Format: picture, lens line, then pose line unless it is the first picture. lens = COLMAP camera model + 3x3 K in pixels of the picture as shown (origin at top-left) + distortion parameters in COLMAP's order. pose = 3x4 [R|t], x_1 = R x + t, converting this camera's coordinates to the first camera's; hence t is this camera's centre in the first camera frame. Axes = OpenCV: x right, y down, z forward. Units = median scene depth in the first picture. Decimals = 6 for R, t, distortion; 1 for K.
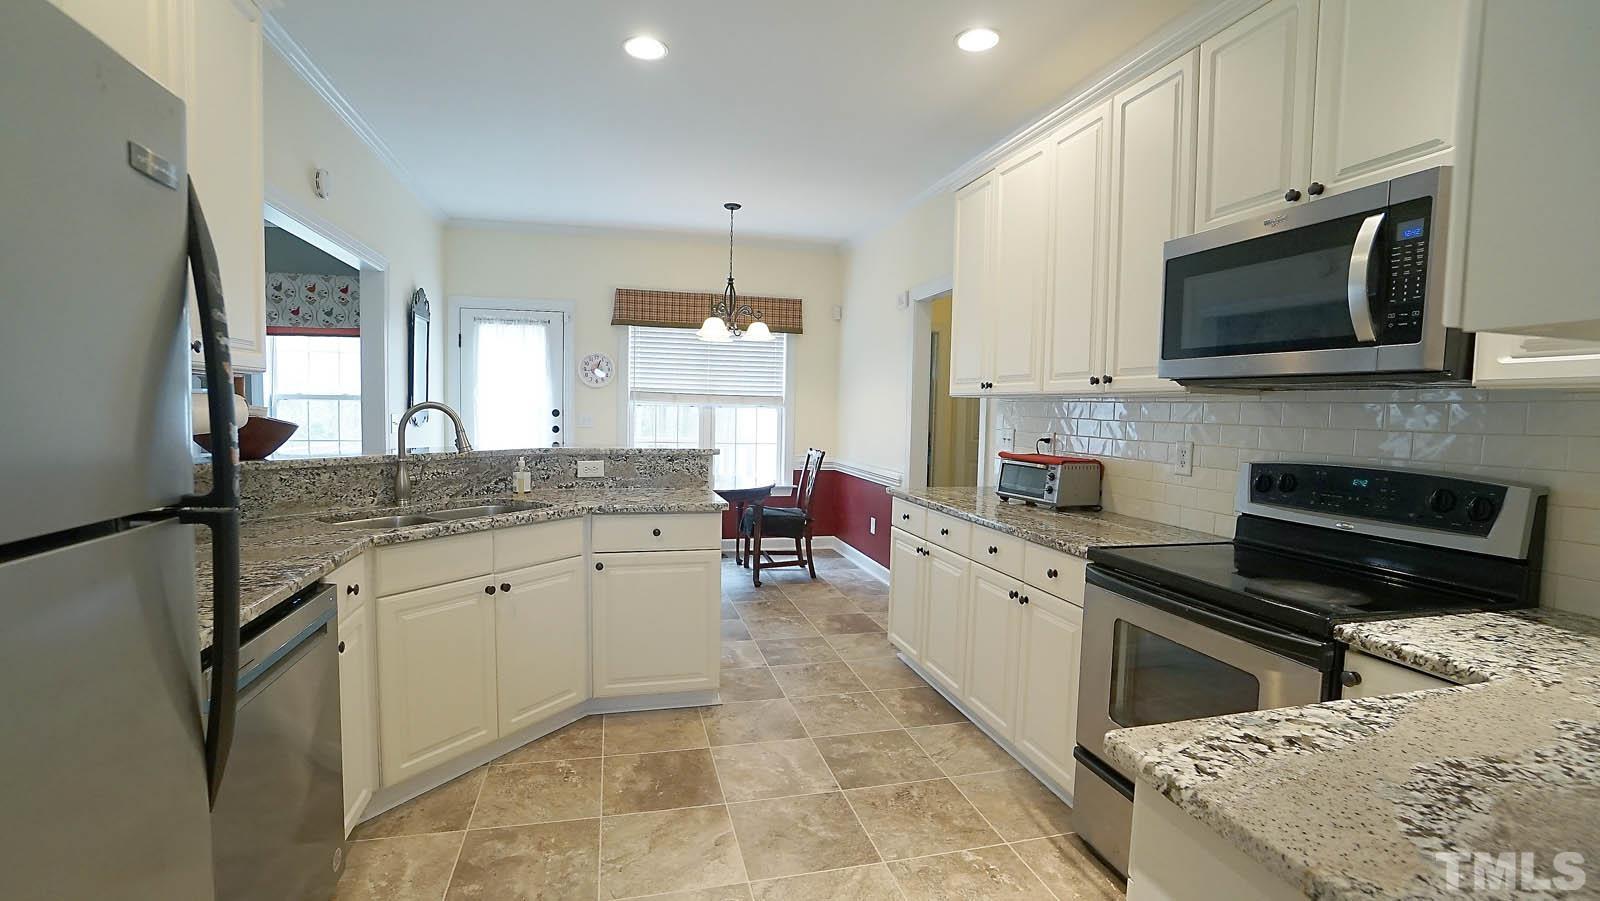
lens RADIAL K [[708.1, 0, 792.1], [0, 708.1, 455.2], [0, 0, 1]] dist [-0.066757, 0.025089]
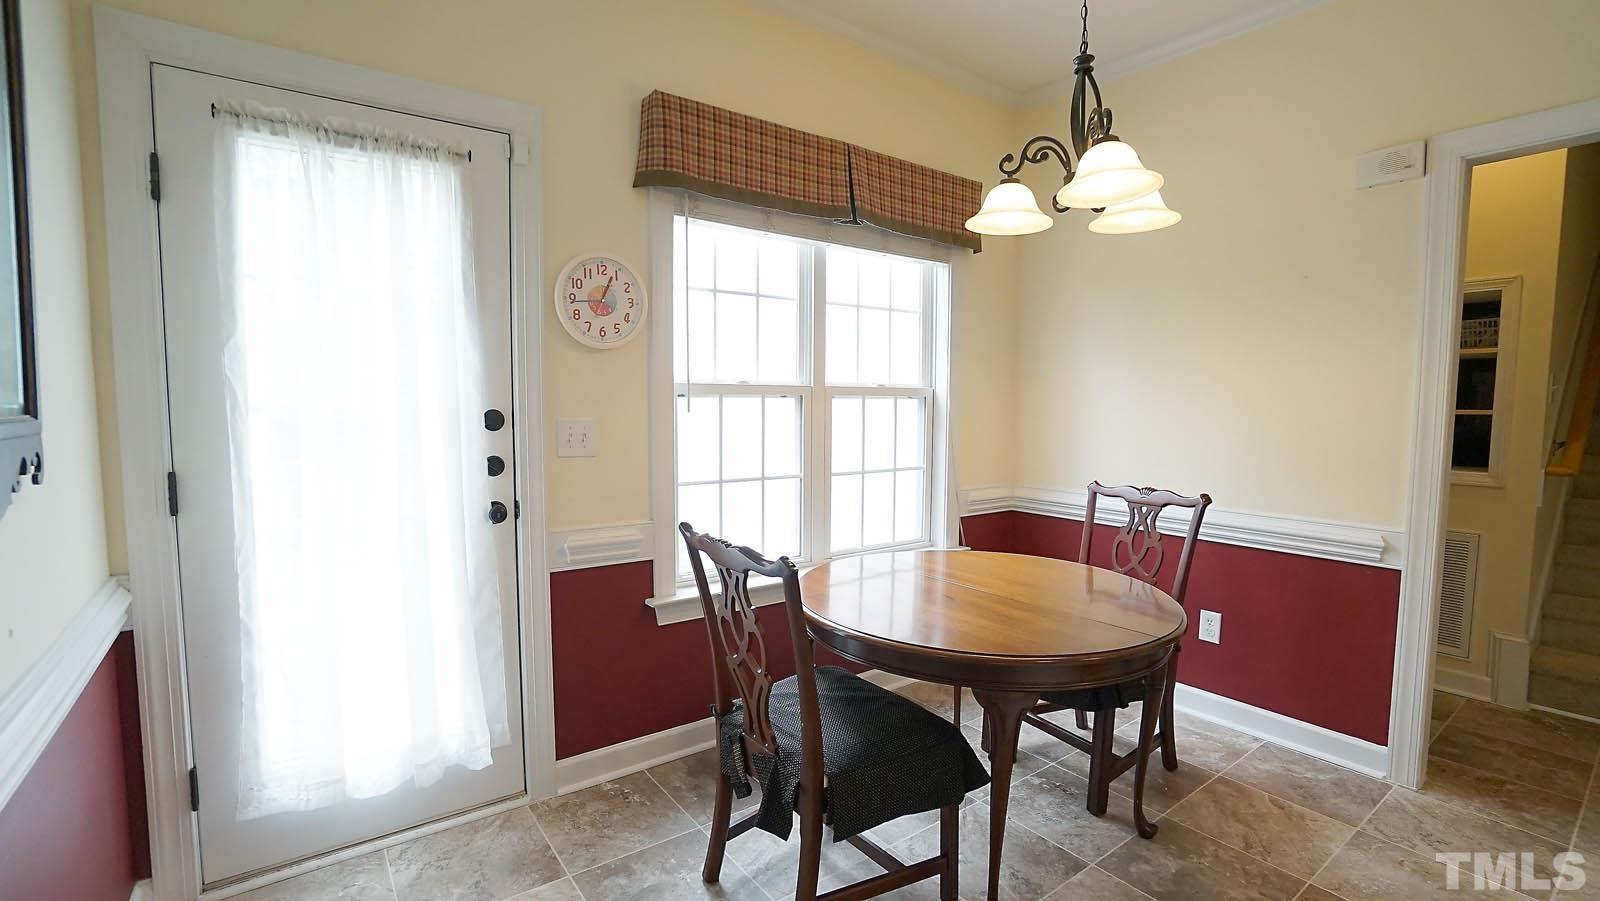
lens RADIAL K [[708.1, 0, 792.1], [0, 708.1, 455.2], [0, 0, 1]] dist [-0.066757, 0.025089]
pose [[0.936658, -0.039019, 0.348066, -0.319700], [0.033902, 0.999209, 0.020784, -0.044677], [-0.348602, -0.007667, 0.937240, 0.620096]]
